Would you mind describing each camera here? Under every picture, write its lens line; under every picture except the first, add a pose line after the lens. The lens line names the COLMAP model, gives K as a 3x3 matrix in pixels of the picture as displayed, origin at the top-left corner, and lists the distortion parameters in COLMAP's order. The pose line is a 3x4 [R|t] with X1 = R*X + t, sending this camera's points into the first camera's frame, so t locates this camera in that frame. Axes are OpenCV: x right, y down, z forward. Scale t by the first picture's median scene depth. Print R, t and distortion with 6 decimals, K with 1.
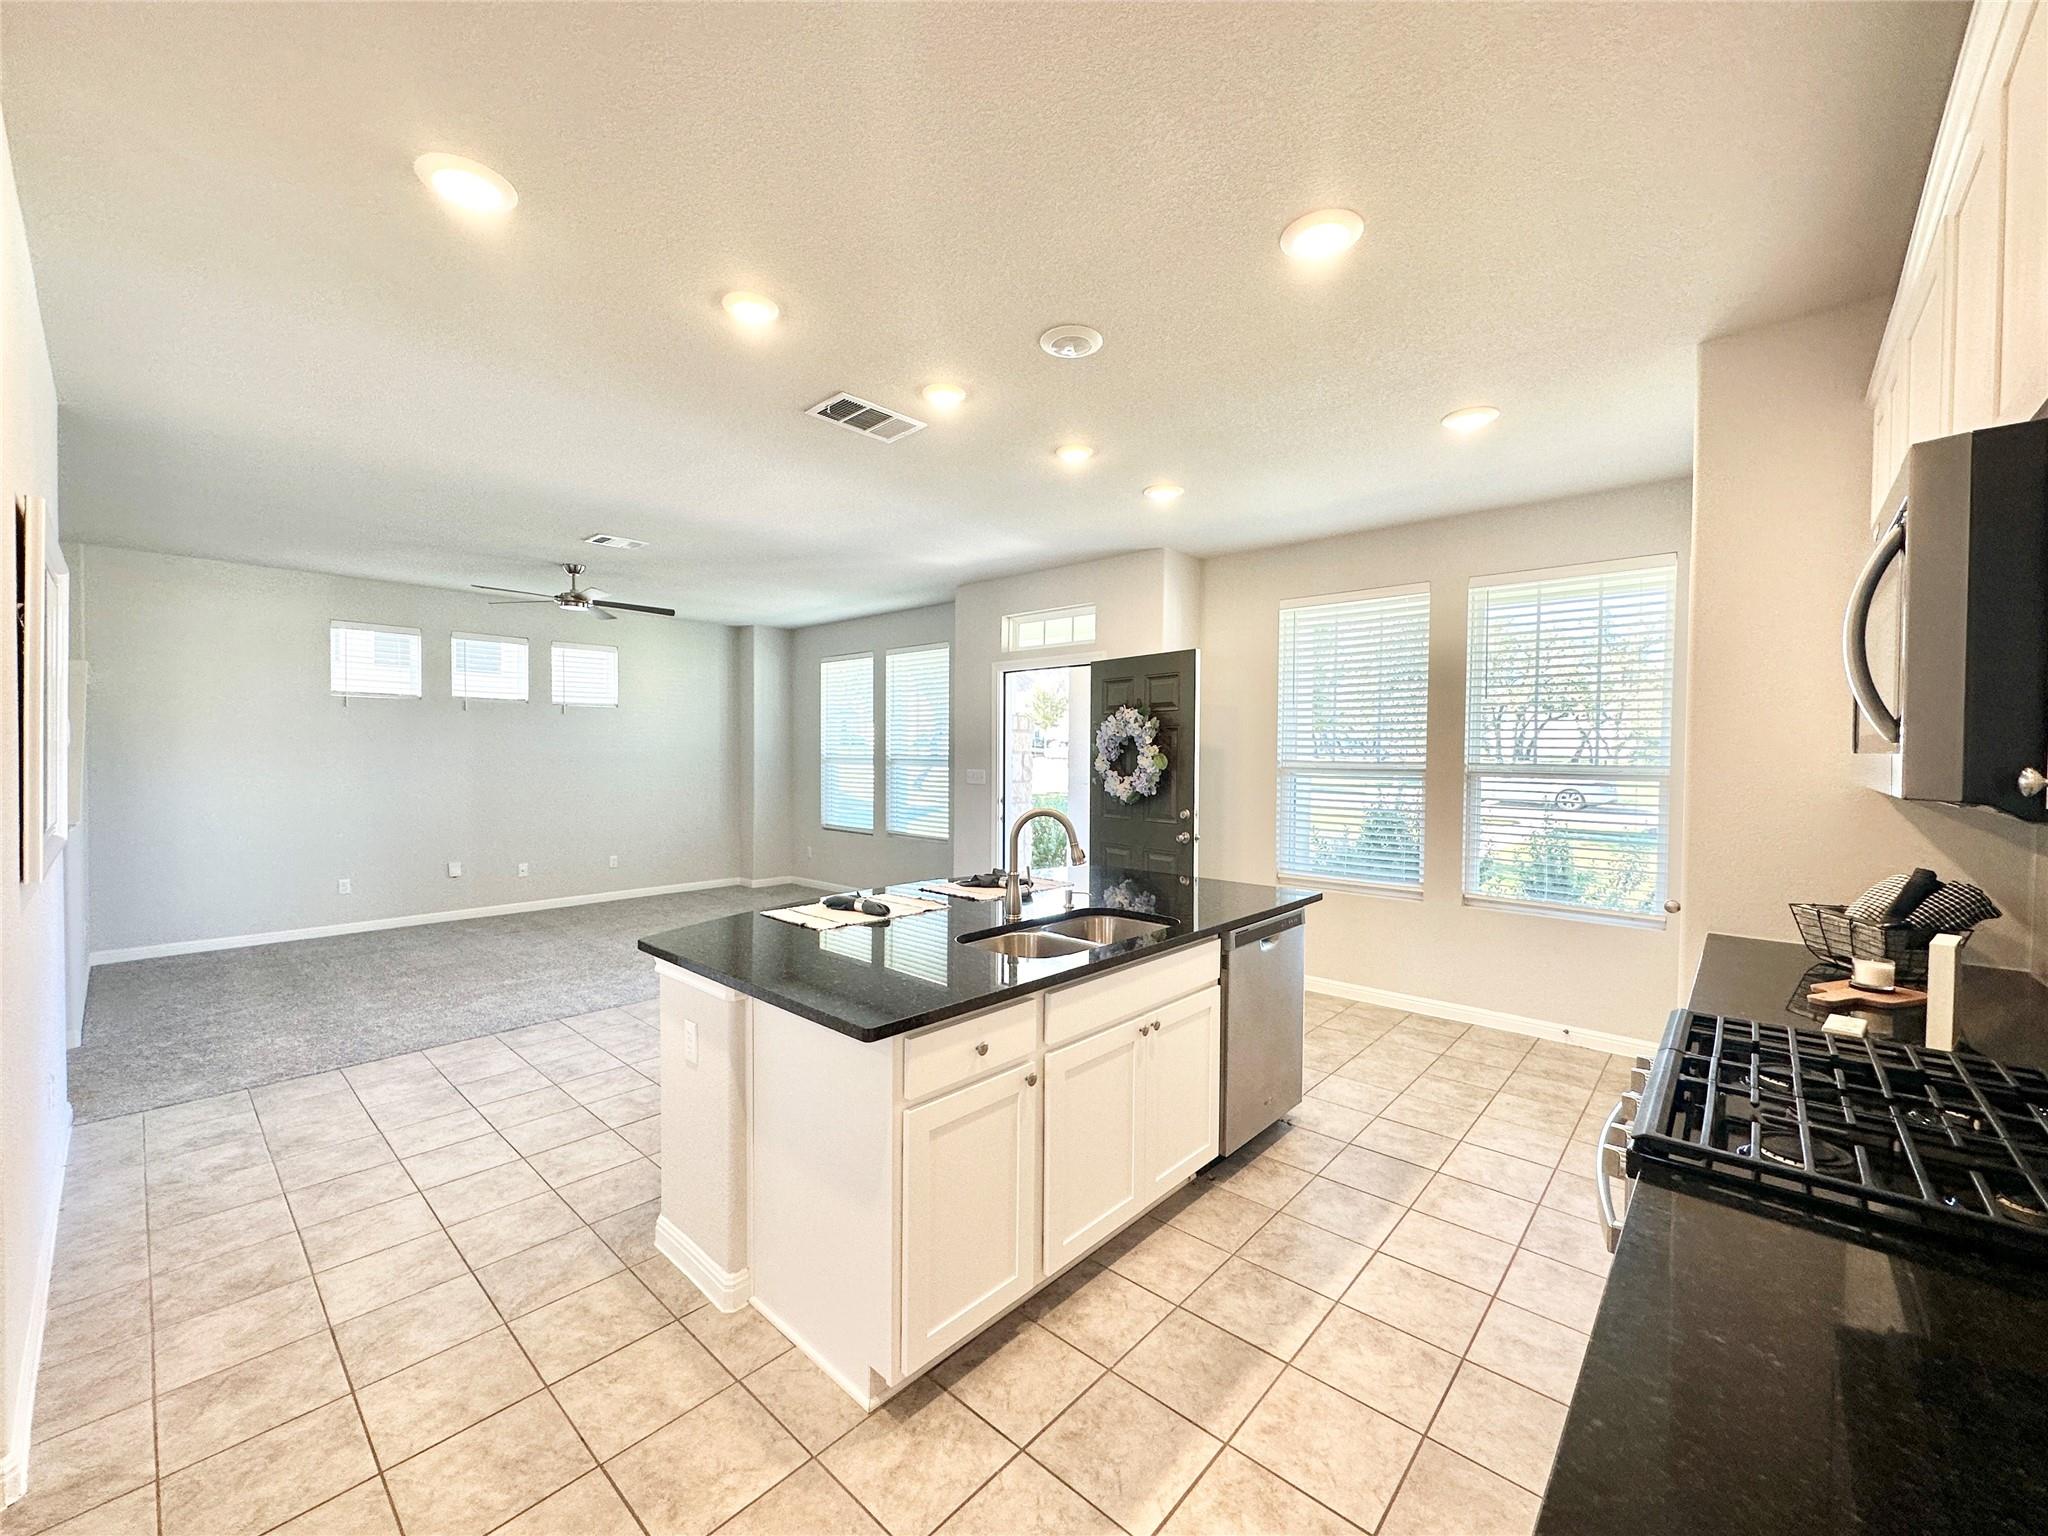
lens RADIAL K [[817.1, 0, 1021.4], [0, 817.1, 766.4], [0, 0, 1]] dist [0.001676, -0.000036]
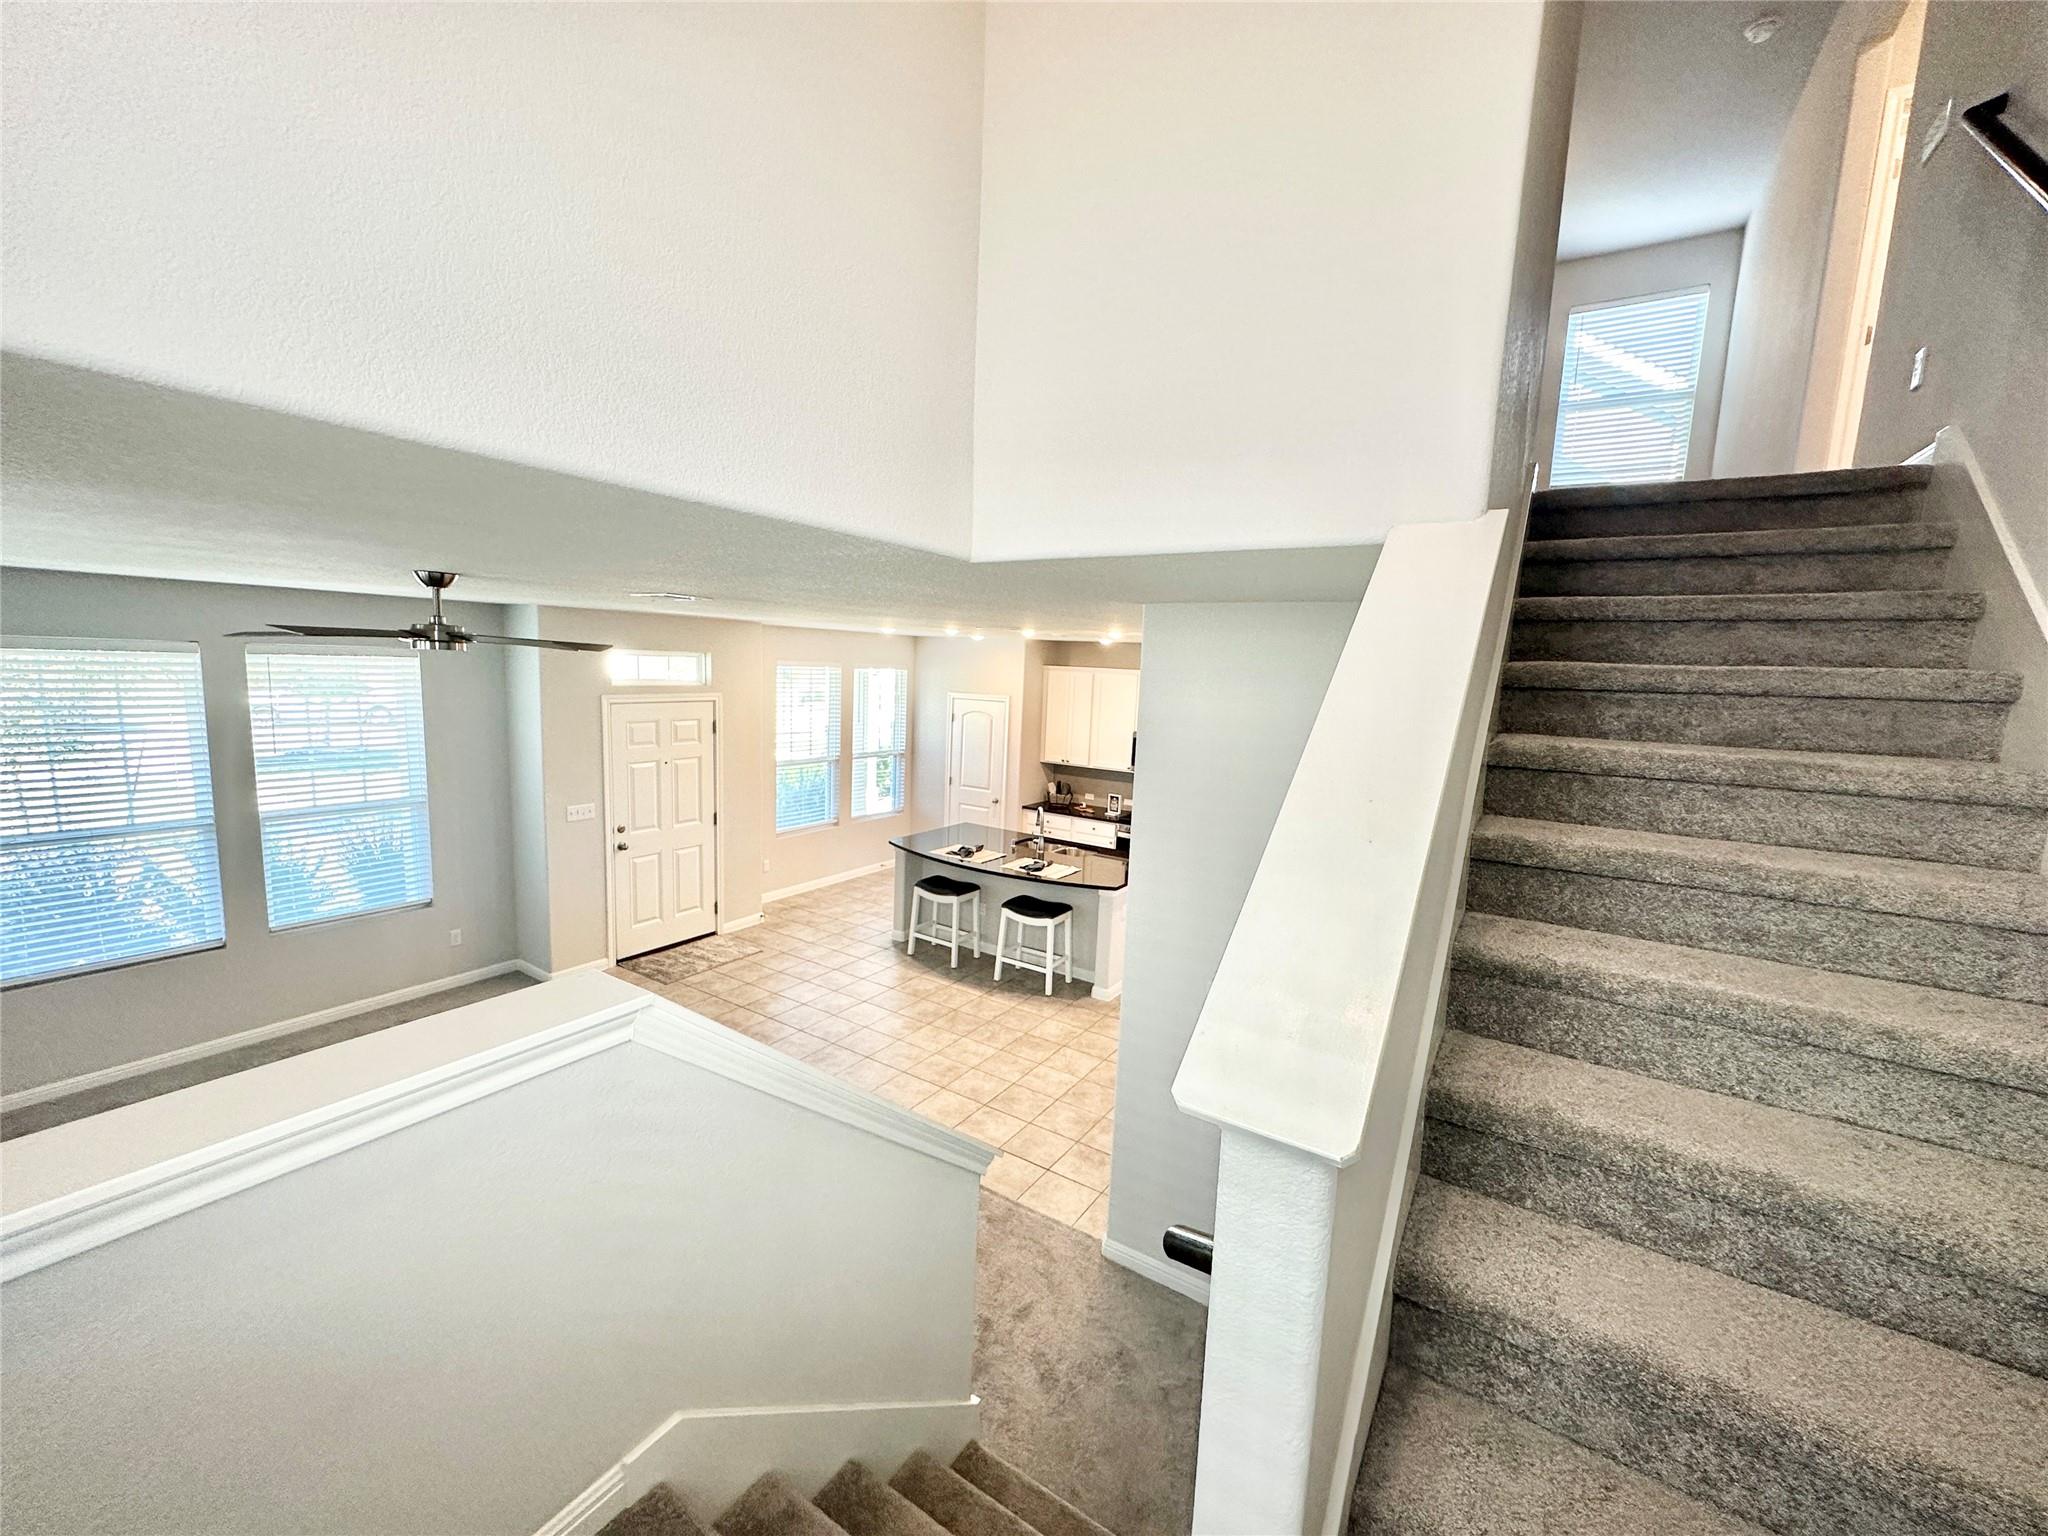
lens RADIAL K [[817.1, 0, 1021.4], [0, 817.1, 766.4], [0, 0, 1]] dist [0.001676, -0.000036]
pose [[-0.164896, -0.139240, 0.976433, -1.456820], [-0.026818, 0.990252, 0.136681, -0.254285], [-0.985946, -0.003648, -0.167023, 0.883647]]
